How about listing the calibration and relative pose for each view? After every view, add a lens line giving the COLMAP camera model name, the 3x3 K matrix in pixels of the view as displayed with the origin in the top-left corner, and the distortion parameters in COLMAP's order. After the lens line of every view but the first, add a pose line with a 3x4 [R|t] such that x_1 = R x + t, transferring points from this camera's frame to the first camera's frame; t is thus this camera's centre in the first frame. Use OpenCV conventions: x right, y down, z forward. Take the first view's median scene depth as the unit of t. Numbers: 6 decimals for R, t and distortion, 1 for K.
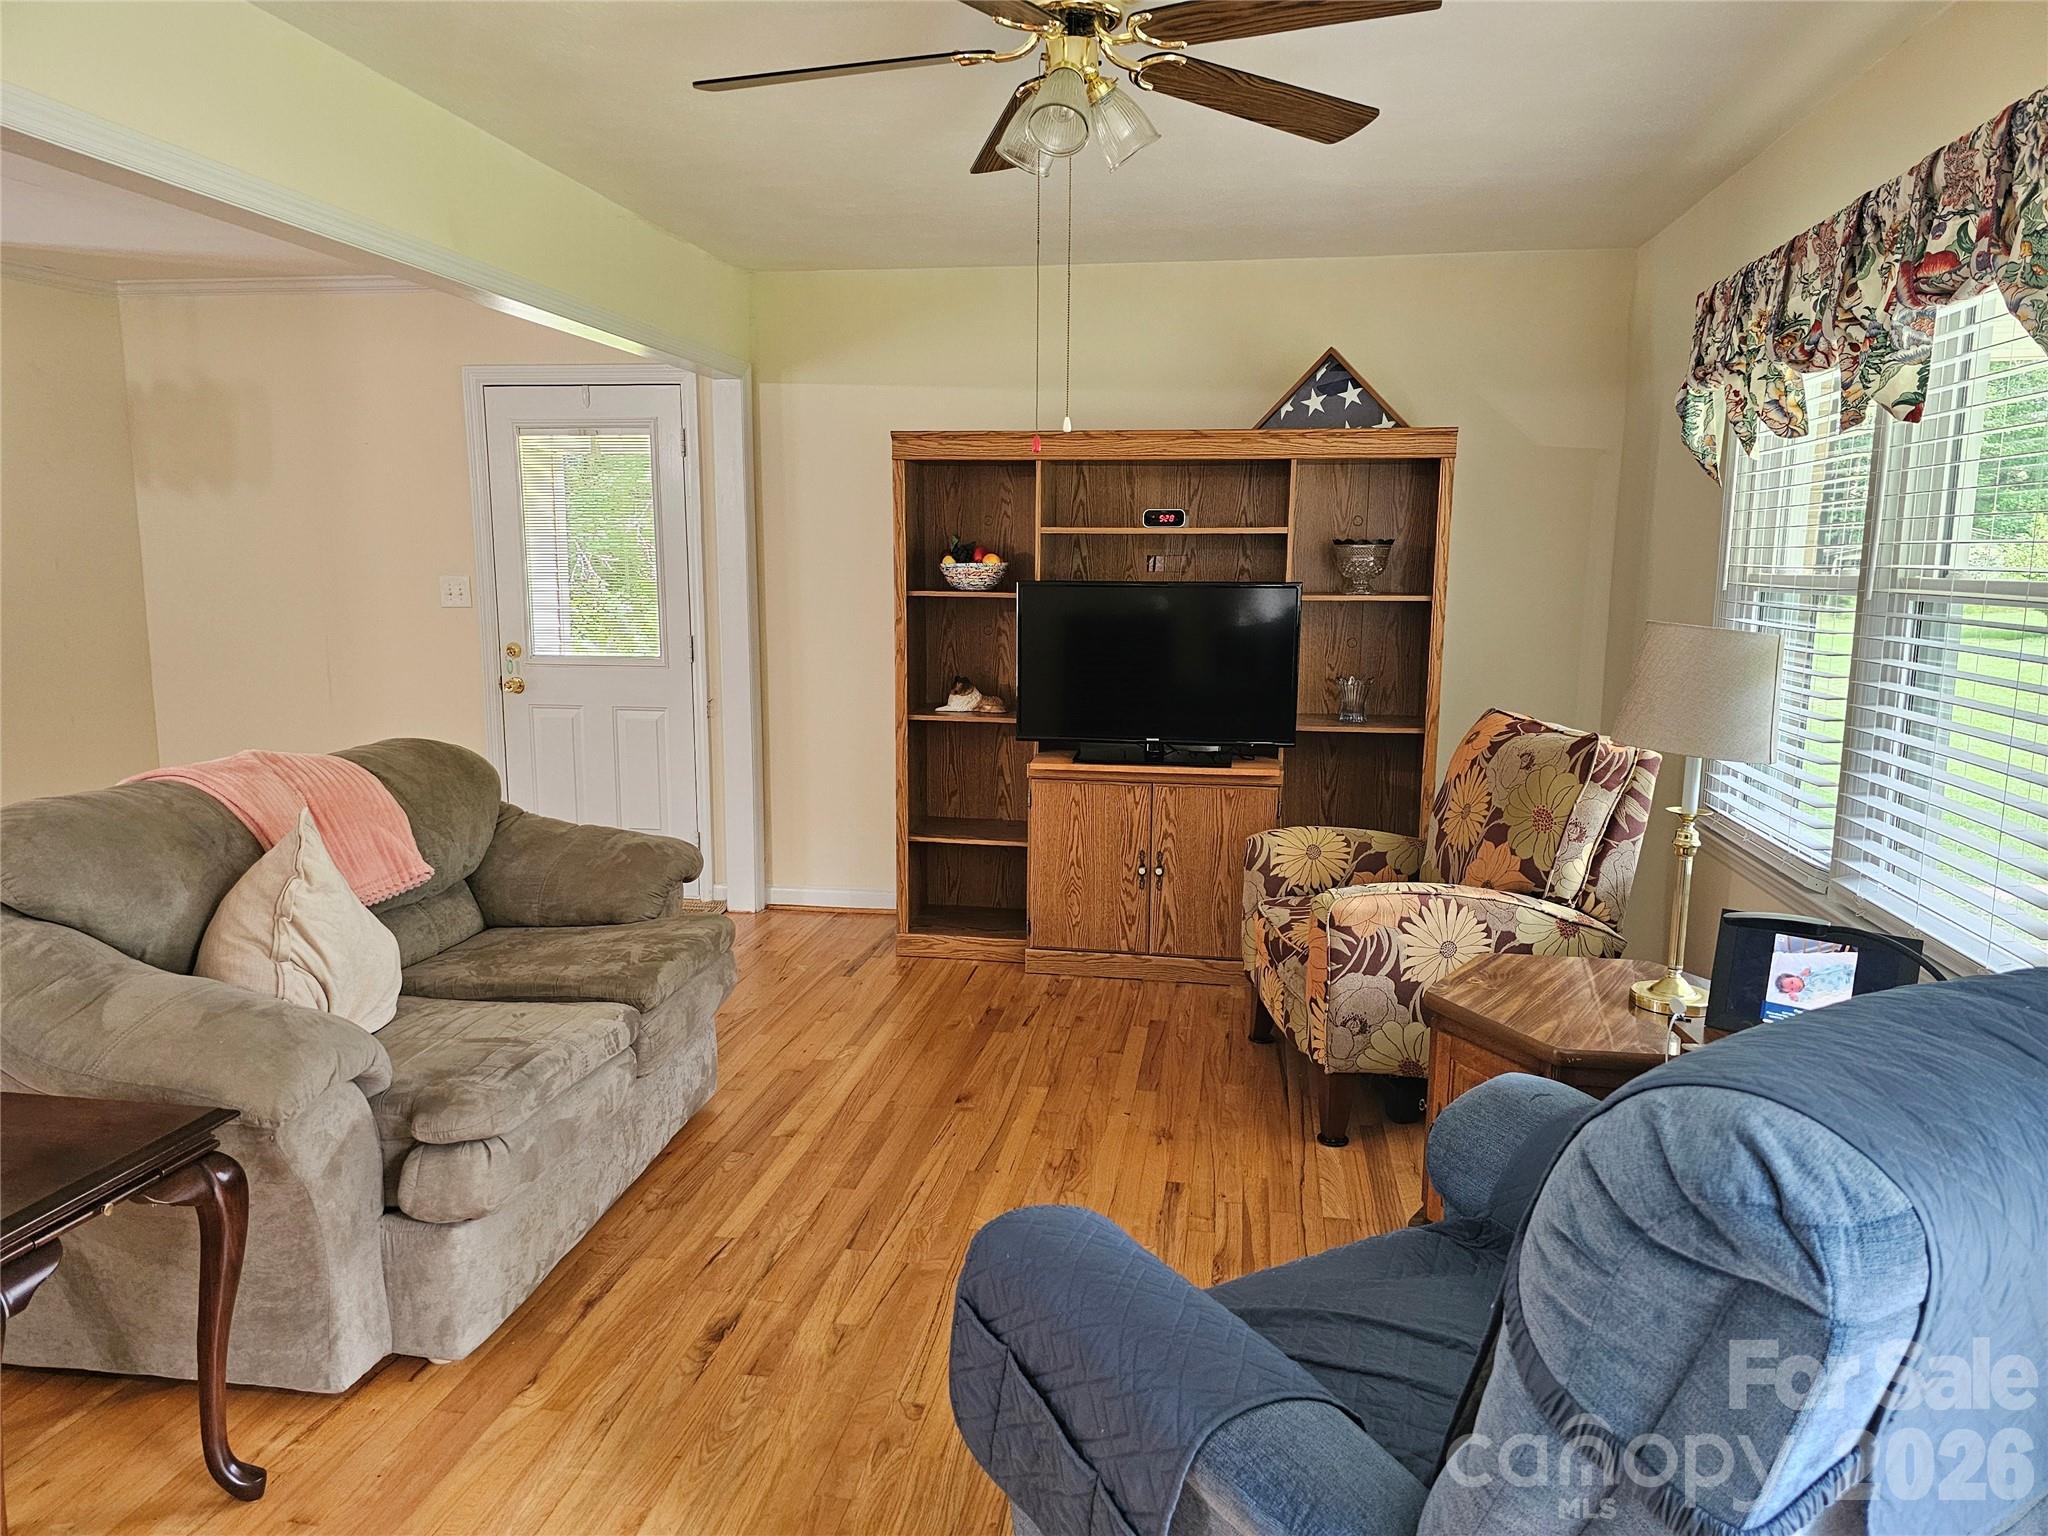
lens RADIAL K [[1346.5, 0, 1024.0], [0, 1346.5, 768.0], [0, 0, 1]] dist [0.046305, -0.064198]
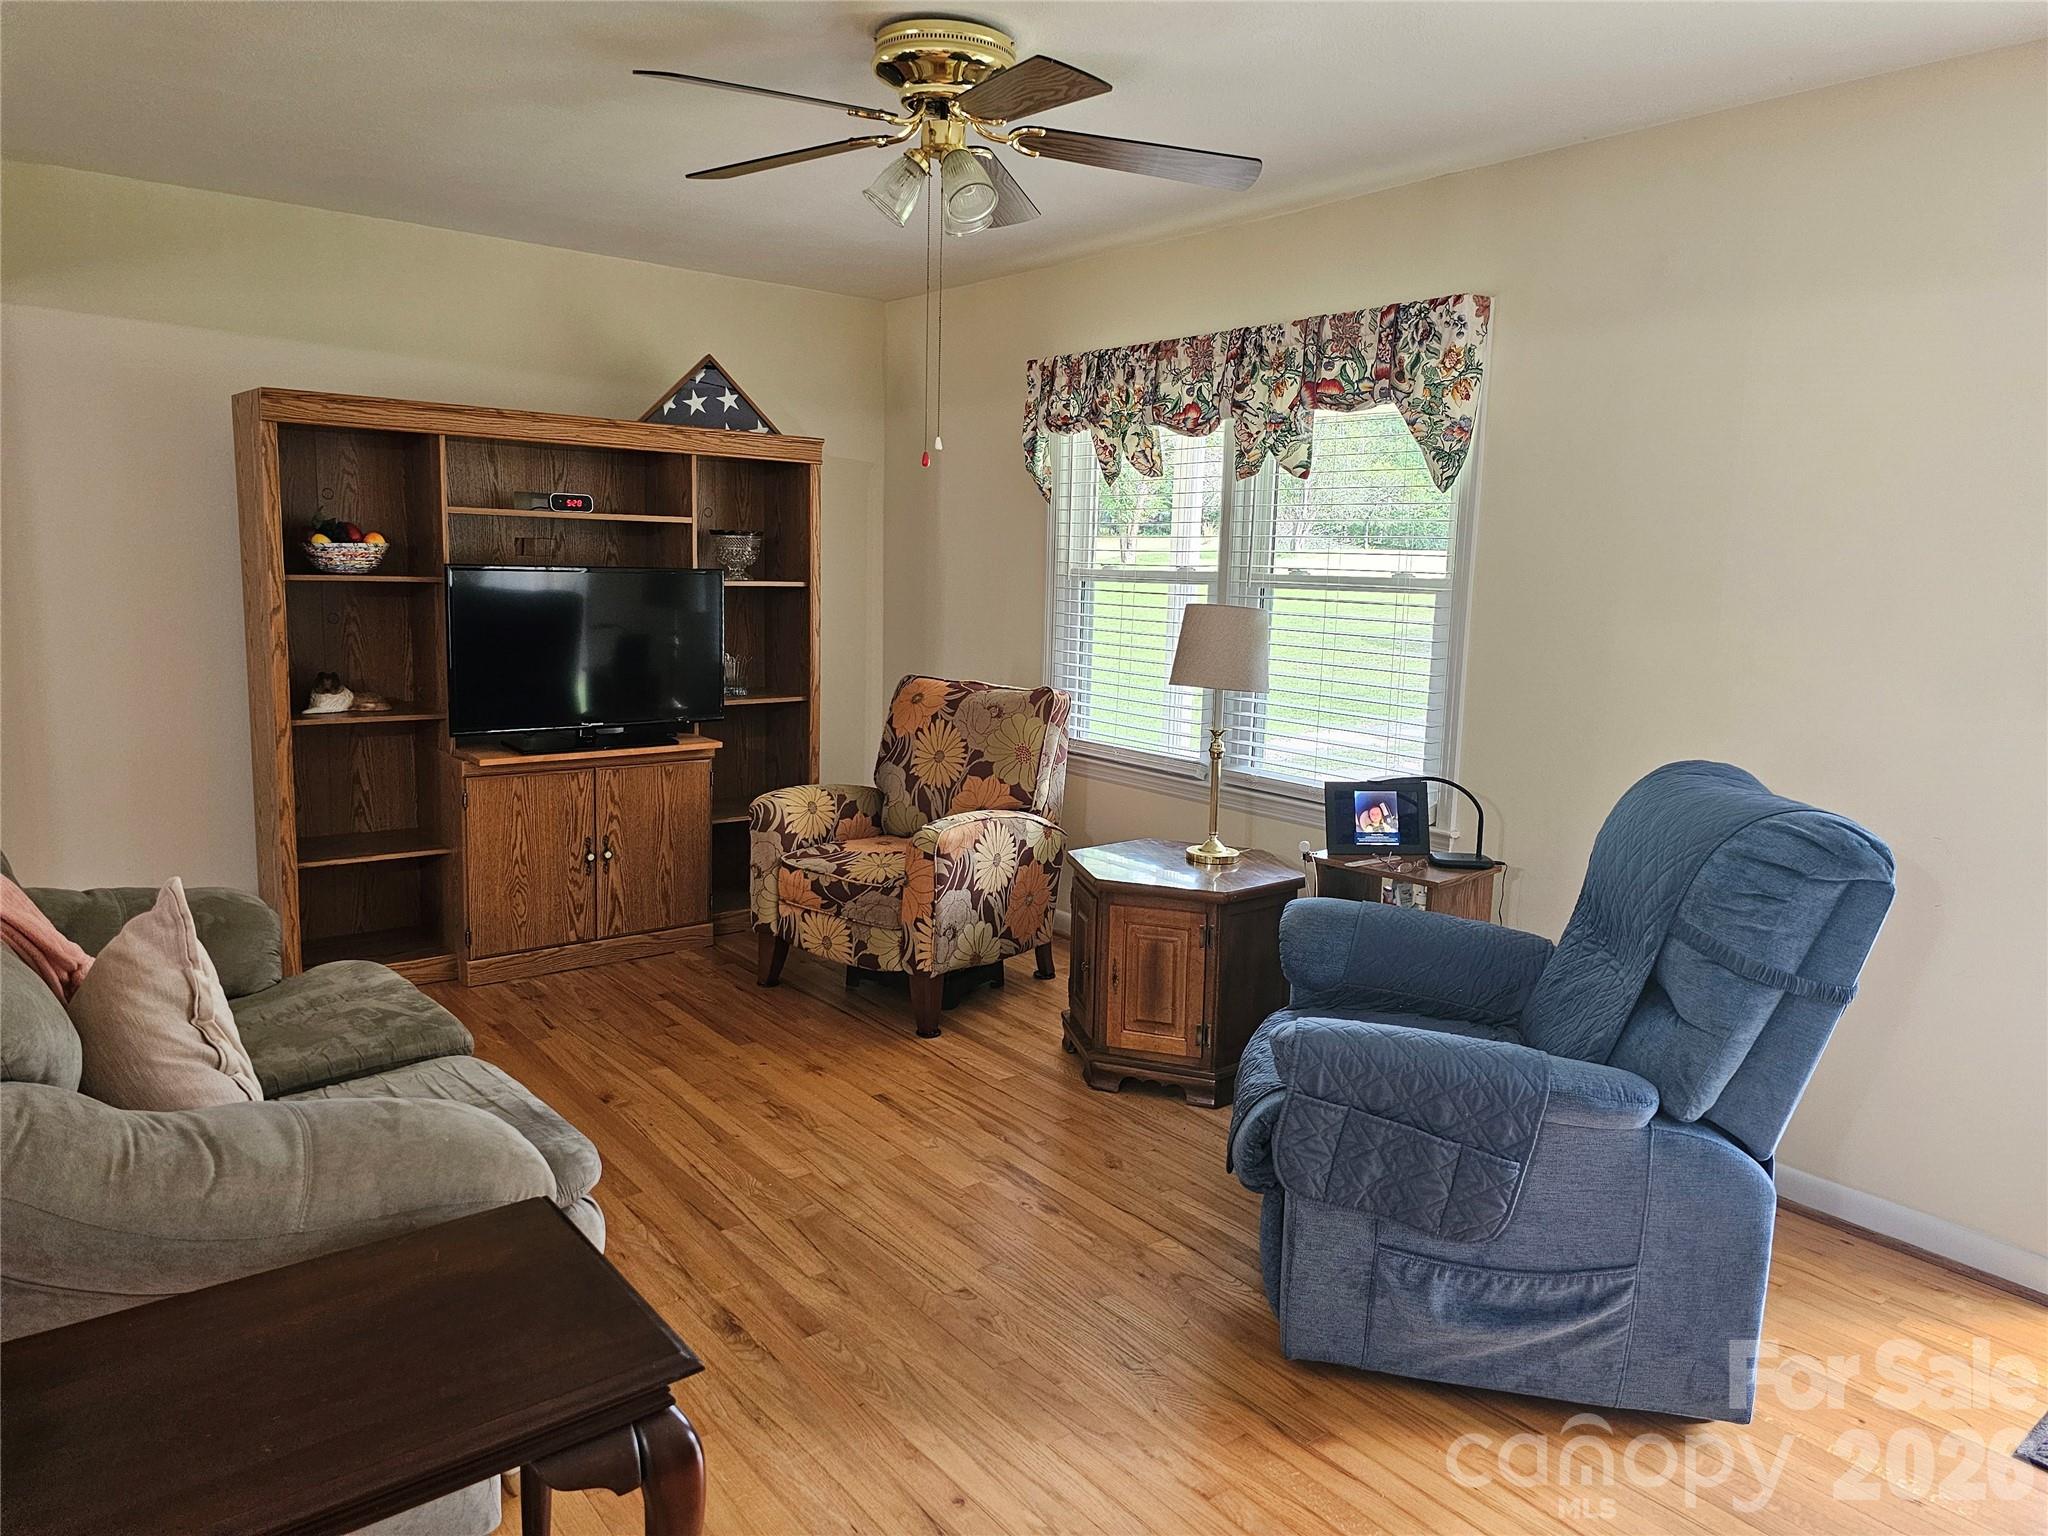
lens RADIAL K [[1346.5, 0, 1024.0], [0, 1346.5, 768.0], [0, 0, 1]] dist [0.046305, -0.064198]
pose [[0.660470, -0.102478, 0.743826, -0.454369], [0.091803, 0.994231, 0.055462, -0.015796], [-0.745219, 0.031654, 0.666068, 0.094497]]
